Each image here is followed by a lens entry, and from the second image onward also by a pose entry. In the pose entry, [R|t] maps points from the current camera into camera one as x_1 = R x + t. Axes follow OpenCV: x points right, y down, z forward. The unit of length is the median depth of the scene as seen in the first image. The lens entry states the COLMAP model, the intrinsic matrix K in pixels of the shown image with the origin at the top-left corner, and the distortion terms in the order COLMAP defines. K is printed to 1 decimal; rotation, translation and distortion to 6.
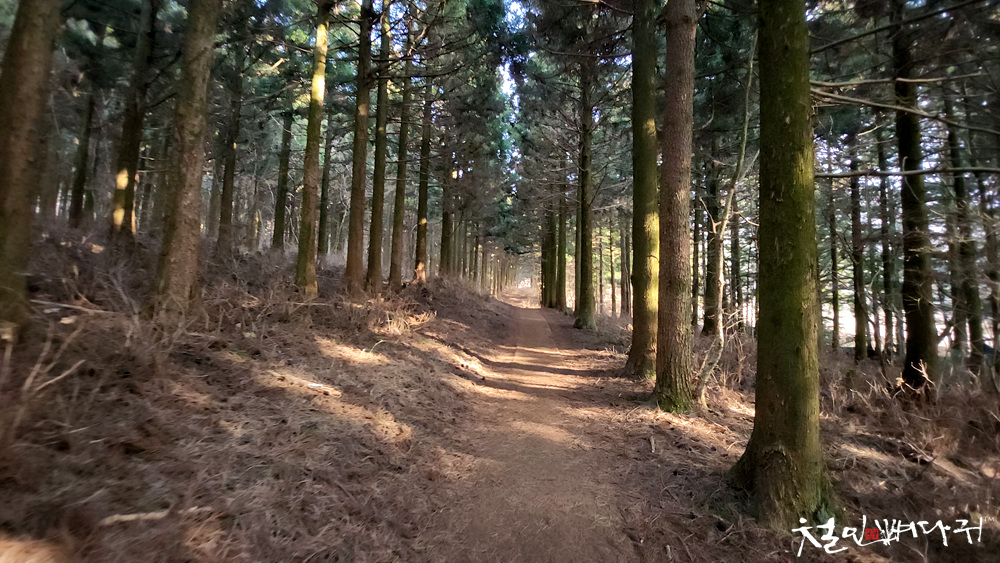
lens RADIAL K [[397.5, 0, 501.1], [0, 397.5, 286.2], [0, 0, 1]] dist [0.000130, 0.000002]
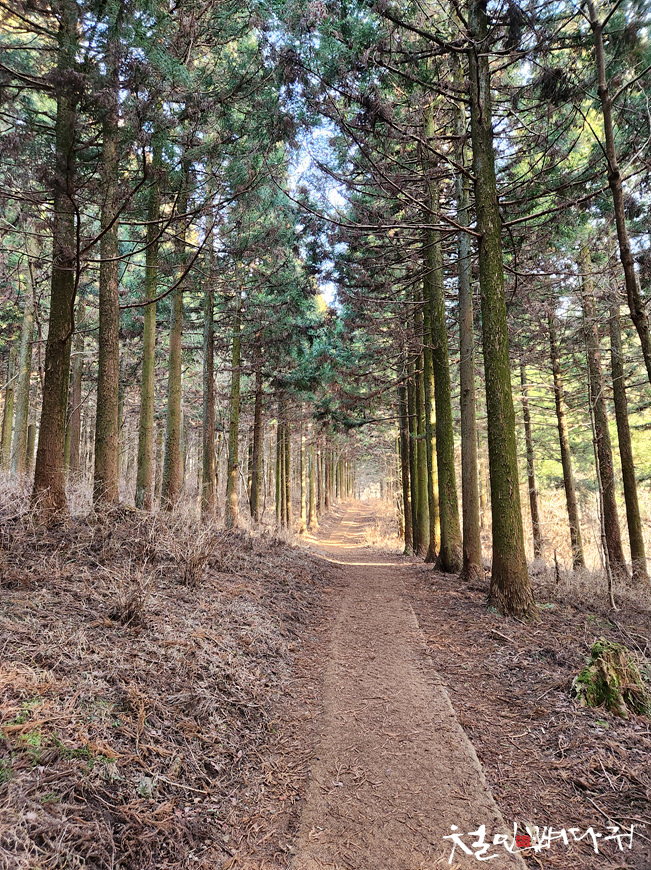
lens RADIAL K [[582.8, 0, 325.3], [0, 582.8, 438.7], [0, 0, 1]] dist [0.050636, -0.000357]
pose [[0.999459, -0.026350, -0.019676, 0.026073], [0.024275, 0.994777, -0.099147, -0.004019], [0.022186, 0.098615, 0.994878, 0.312861]]
